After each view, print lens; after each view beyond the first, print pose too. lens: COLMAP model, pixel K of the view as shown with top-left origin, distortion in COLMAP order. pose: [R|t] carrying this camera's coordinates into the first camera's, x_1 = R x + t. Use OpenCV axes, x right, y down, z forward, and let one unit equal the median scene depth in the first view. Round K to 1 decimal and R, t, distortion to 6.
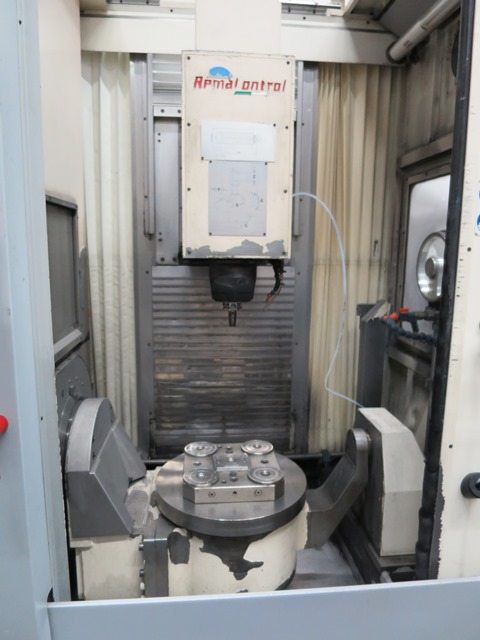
lens RADIAL K [[458.6, 0, 243.6], [0, 458.6, 320.2], [0, 0, 1]] dist [-0.056108, 0.015831]
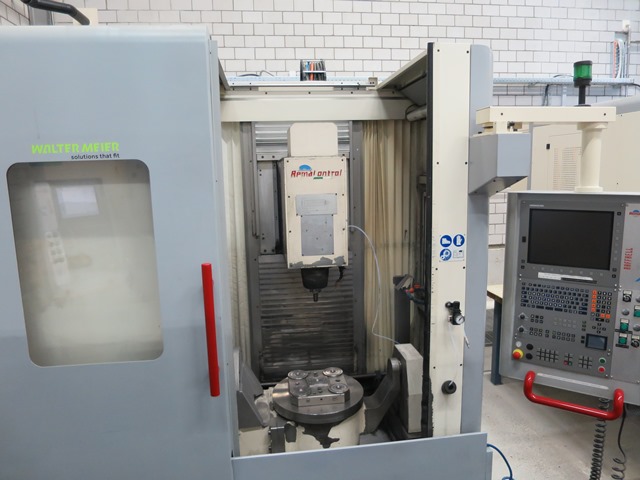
lens RADIAL K [[458.6, 0, 319.4], [0, 458.6, 238.7], [0, 0, 1]] dist [-0.056108, 0.015831]
pose [[0.998908, -0.040427, 0.023438, -0.037662], [0.040595, 0.999153, -0.006727, -0.187891], [-0.023146, 0.007671, 0.999703, -0.633349]]
